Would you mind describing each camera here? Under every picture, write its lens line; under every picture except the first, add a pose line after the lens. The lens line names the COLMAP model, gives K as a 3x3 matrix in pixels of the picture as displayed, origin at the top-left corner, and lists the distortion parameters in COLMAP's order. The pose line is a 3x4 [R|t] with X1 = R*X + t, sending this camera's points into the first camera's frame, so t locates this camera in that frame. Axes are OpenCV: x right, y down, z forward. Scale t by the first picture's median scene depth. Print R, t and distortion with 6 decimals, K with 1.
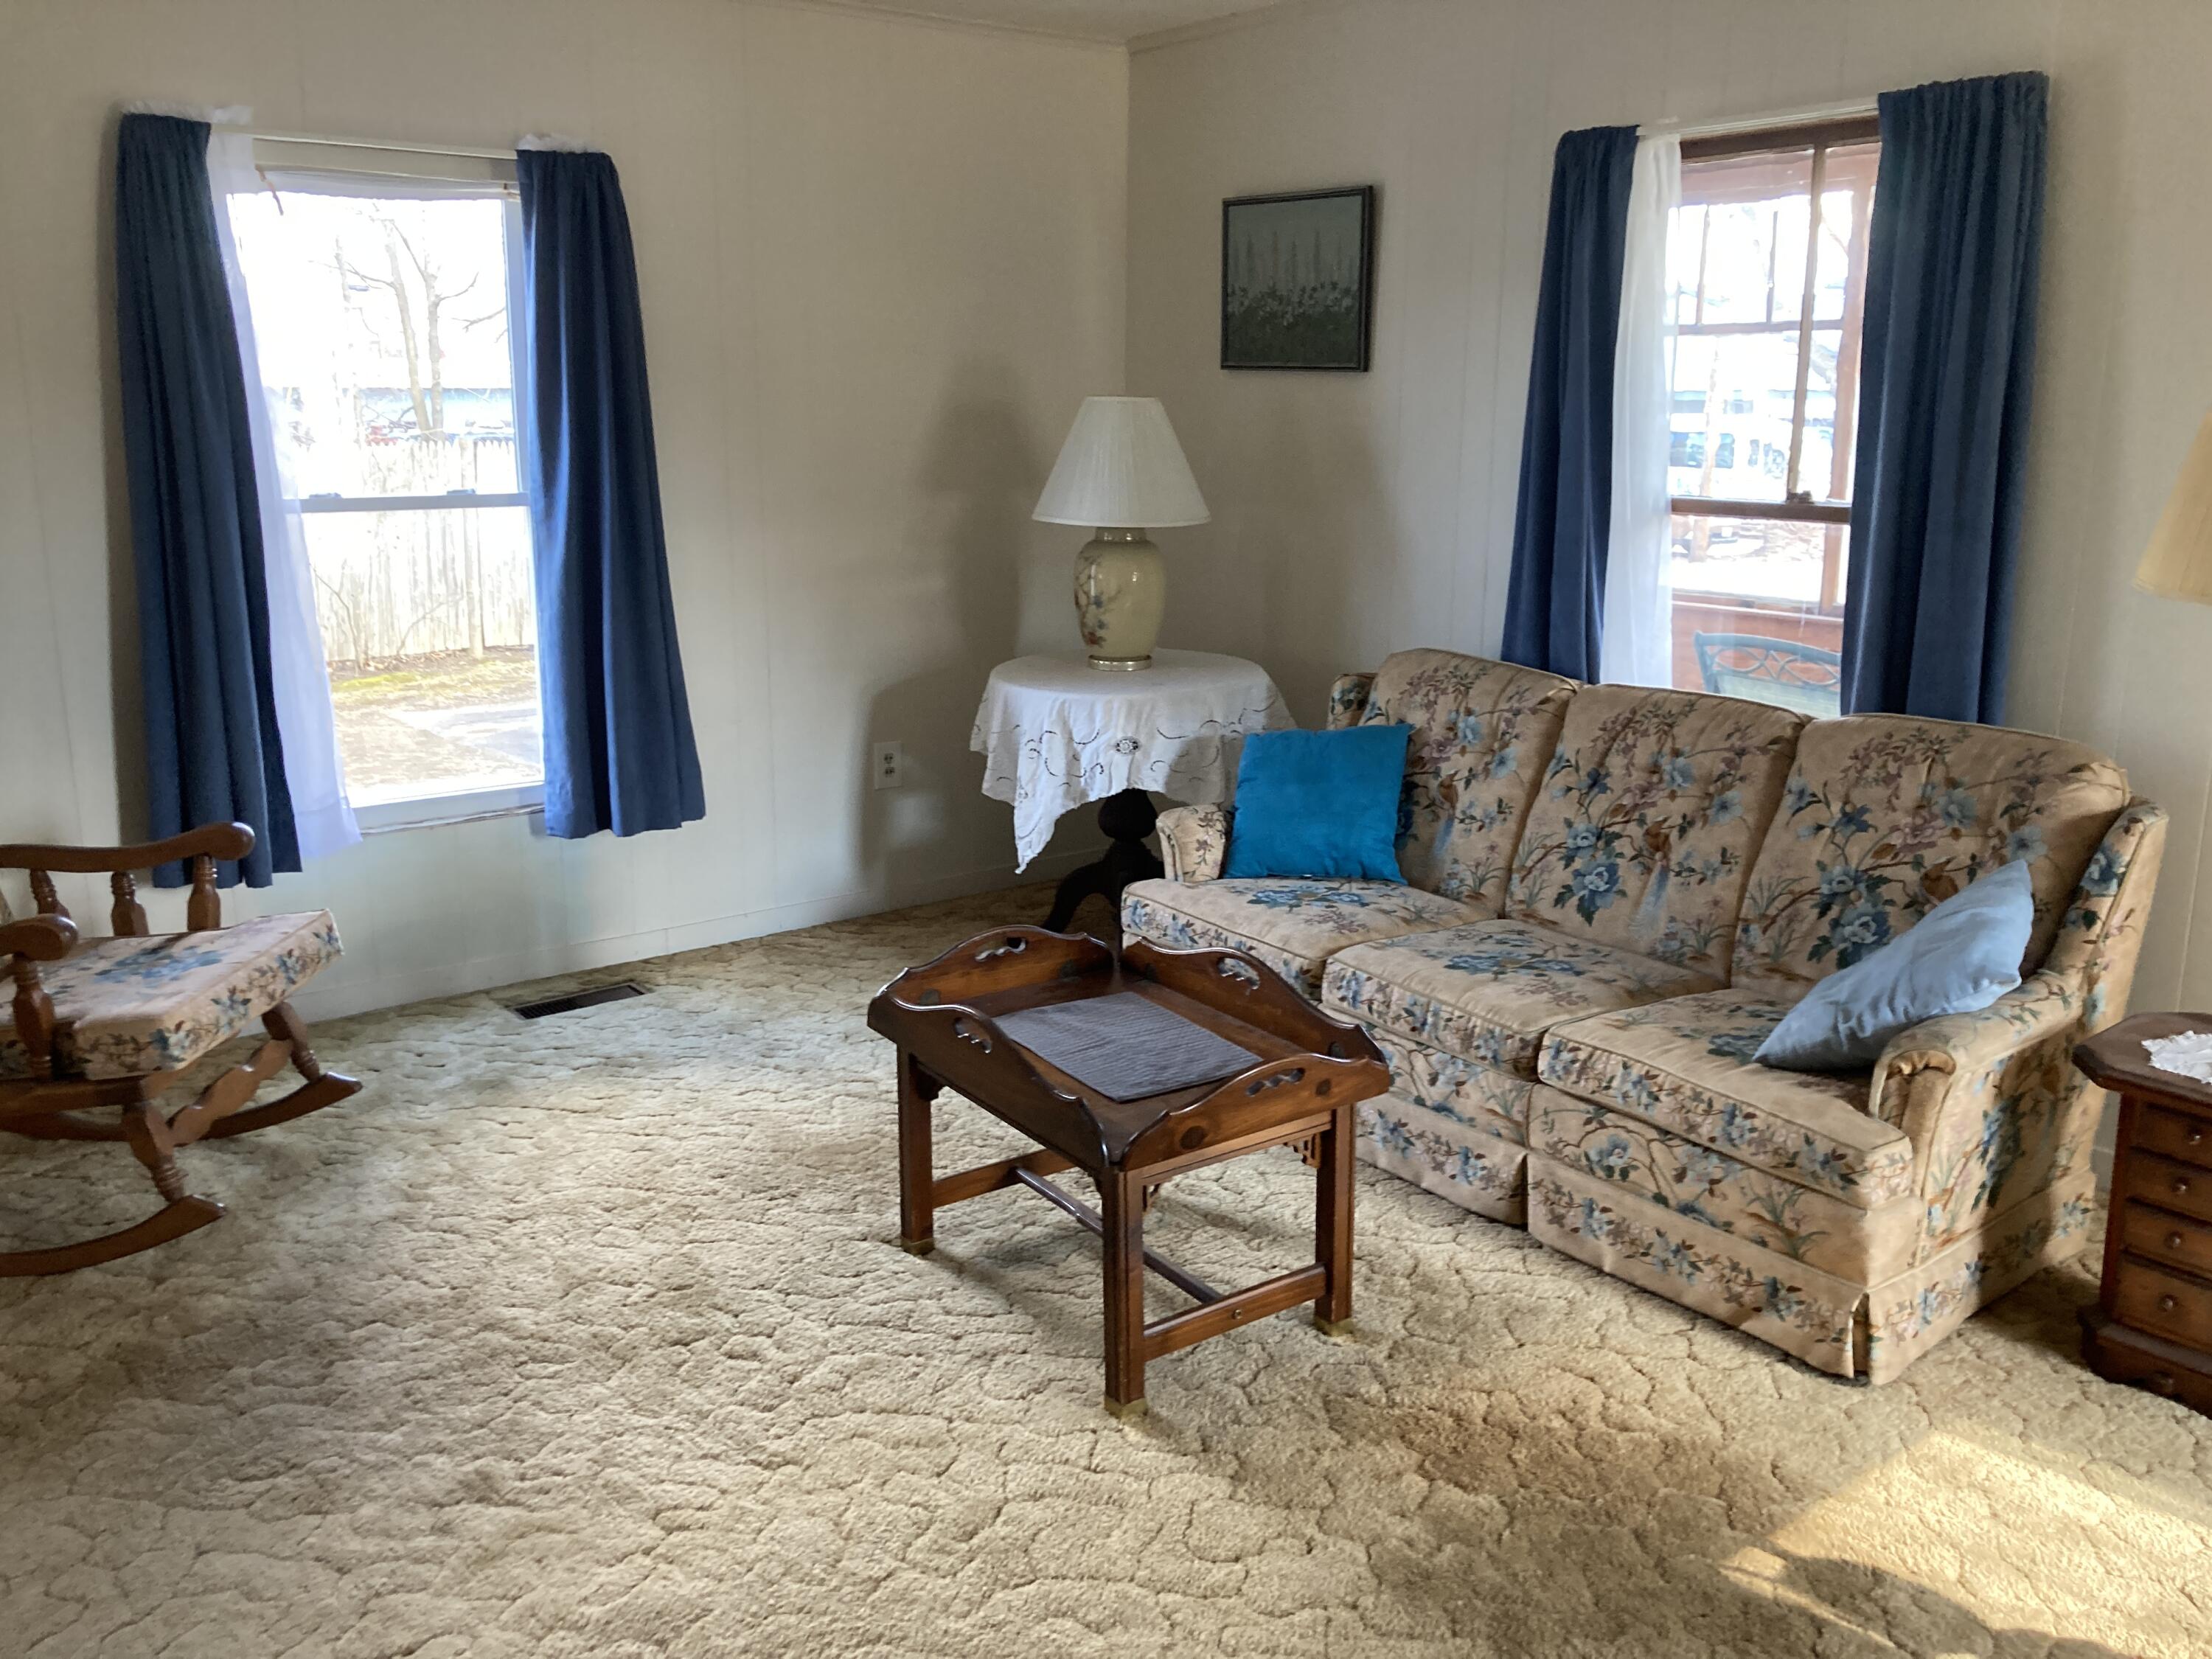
lens RADIAL K [[1829.8, 0, 1091.1], [0, 1829.8, 810.2], [0, 0, 1]] dist [0.041805, -0.039698]
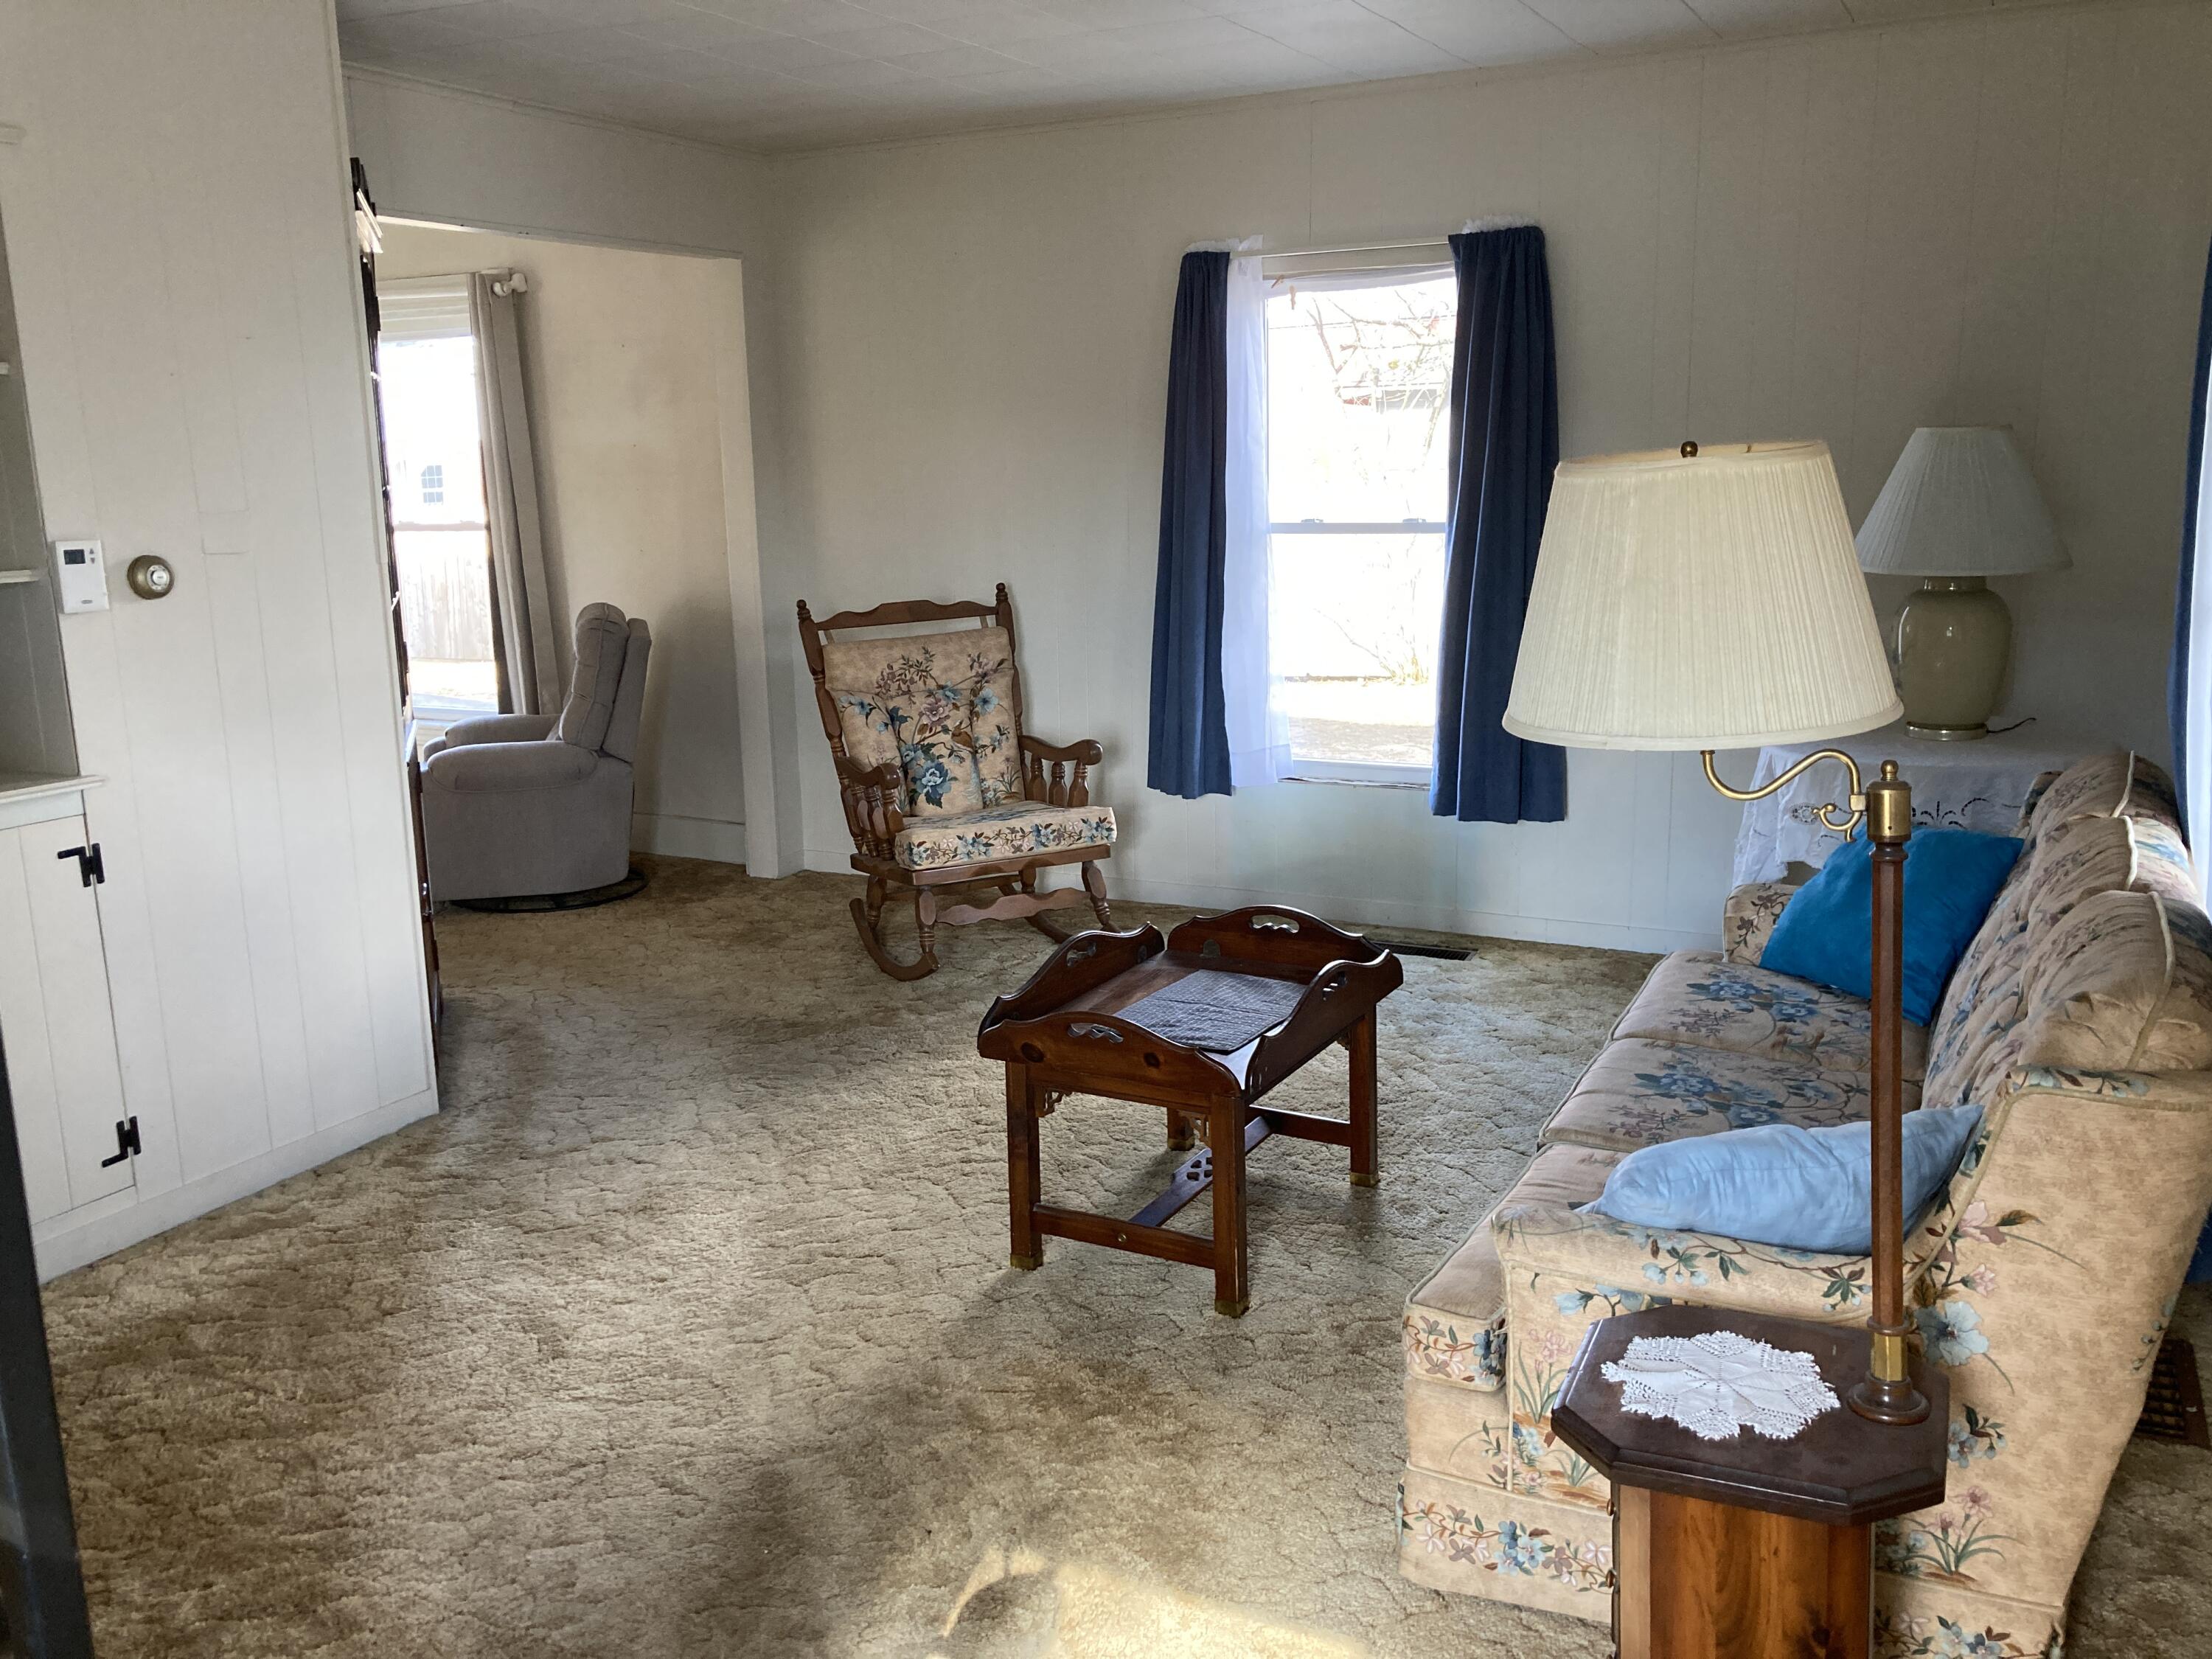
lens RADIAL K [[1829.8, 0, 1099.2], [0, 1829.8, 845.6], [0, 0, 1]] dist [0.041805, -0.039698]
pose [[0.434439, 0.179871, -0.882558, 0.766277], [-0.173519, 0.978216, 0.113952, -0.071765], [0.883829, 0.103635, 0.456186, 0.315712]]
